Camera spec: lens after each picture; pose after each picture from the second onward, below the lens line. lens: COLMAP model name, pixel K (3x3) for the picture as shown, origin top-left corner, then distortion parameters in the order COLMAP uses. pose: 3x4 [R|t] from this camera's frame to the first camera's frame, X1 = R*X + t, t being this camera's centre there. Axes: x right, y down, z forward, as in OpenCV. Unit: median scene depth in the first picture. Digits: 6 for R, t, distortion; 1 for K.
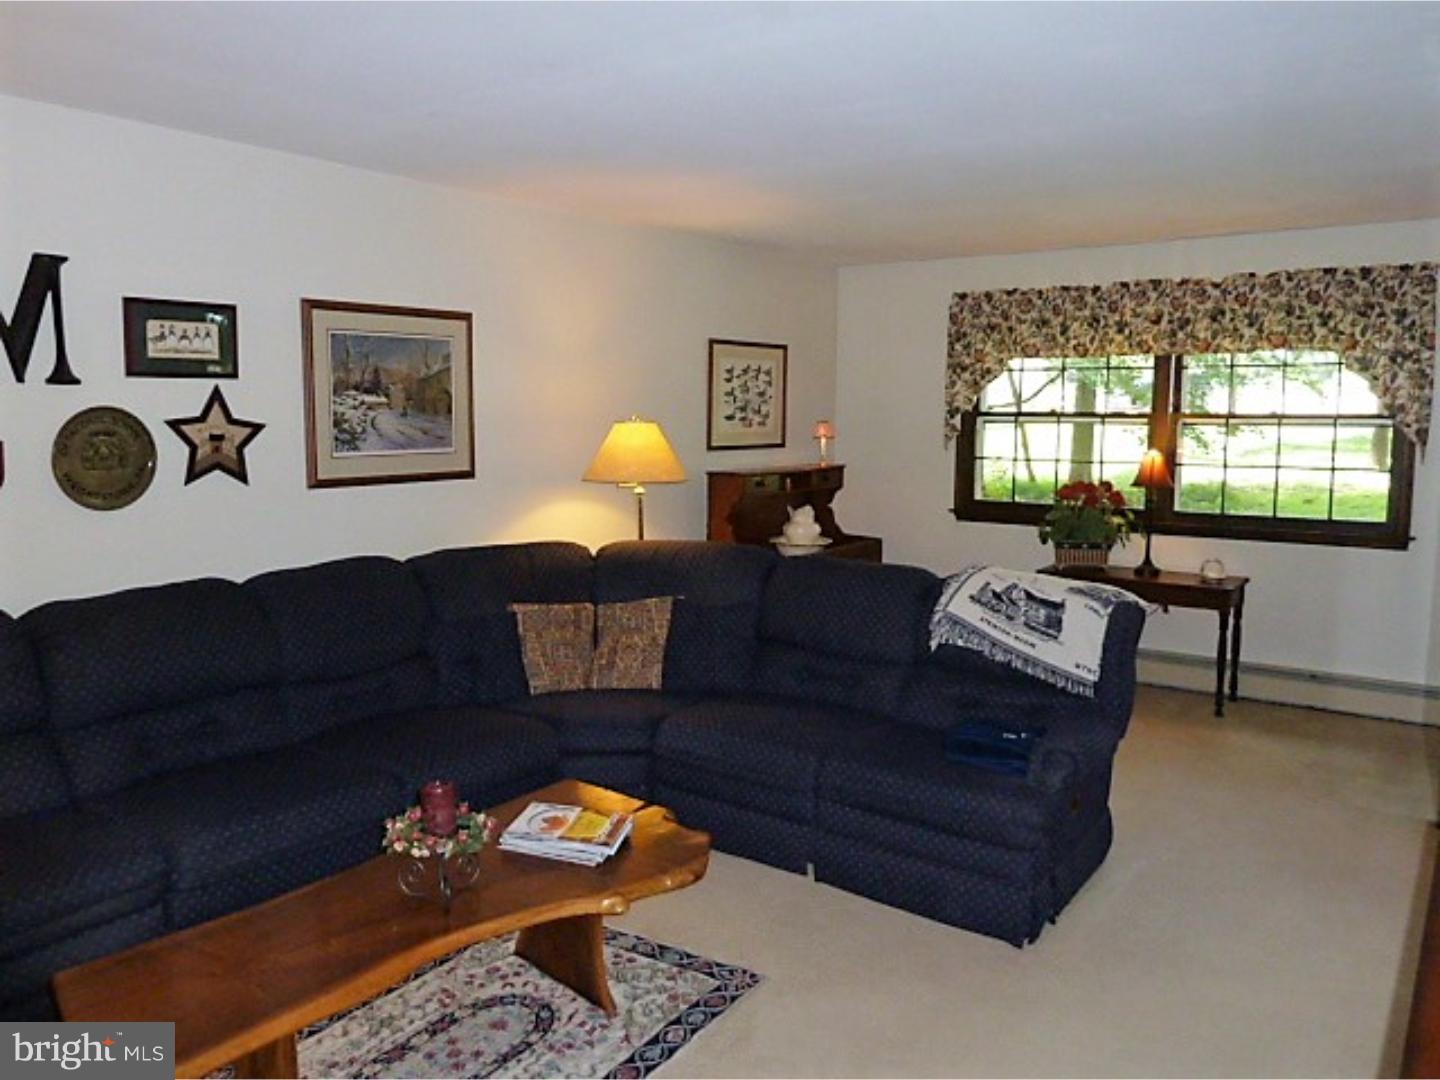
lens RADIAL K [[1098.3, 0, 720.0], [0, 1098.3, 540.0], [0, 0, 1]] dist [-0.025912, -0.003521]
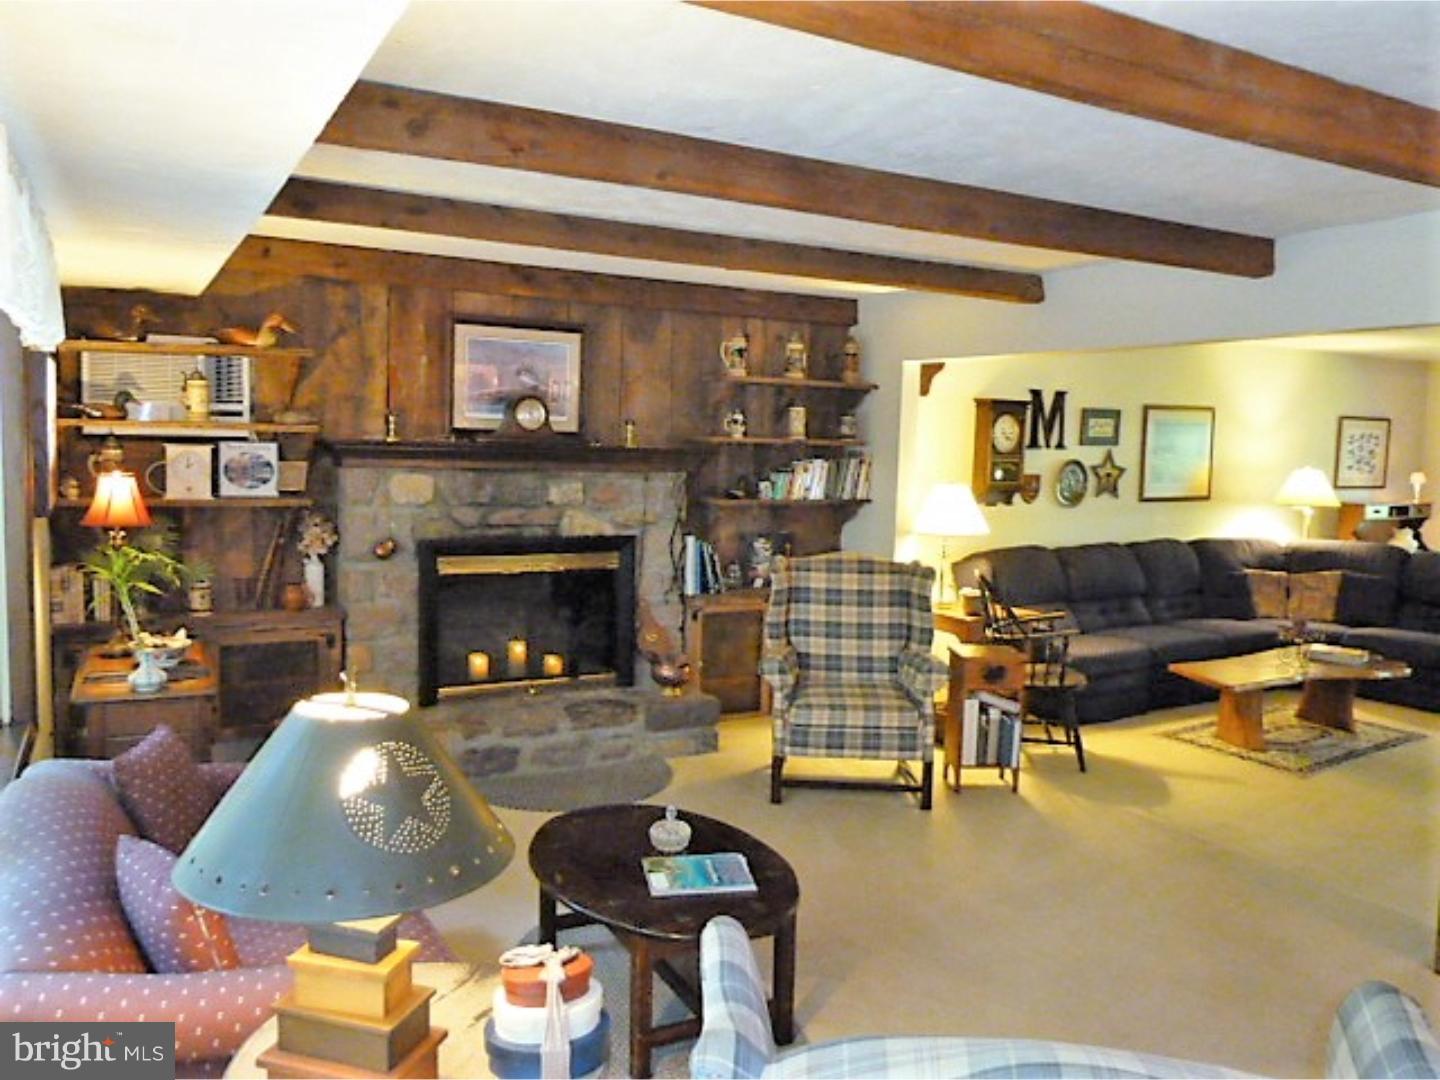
lens RADIAL K [[1098.3, 0, 720.0], [0, 1098.3, 540.0], [0, 0, 1]] dist [-0.025912, -0.003521]
pose [[0.919039, 0.050902, -0.390867, -0.201829], [-0.061575, 0.997993, -0.014815, 0.064159], [0.389328, 0.037683, 0.920328, -0.722630]]
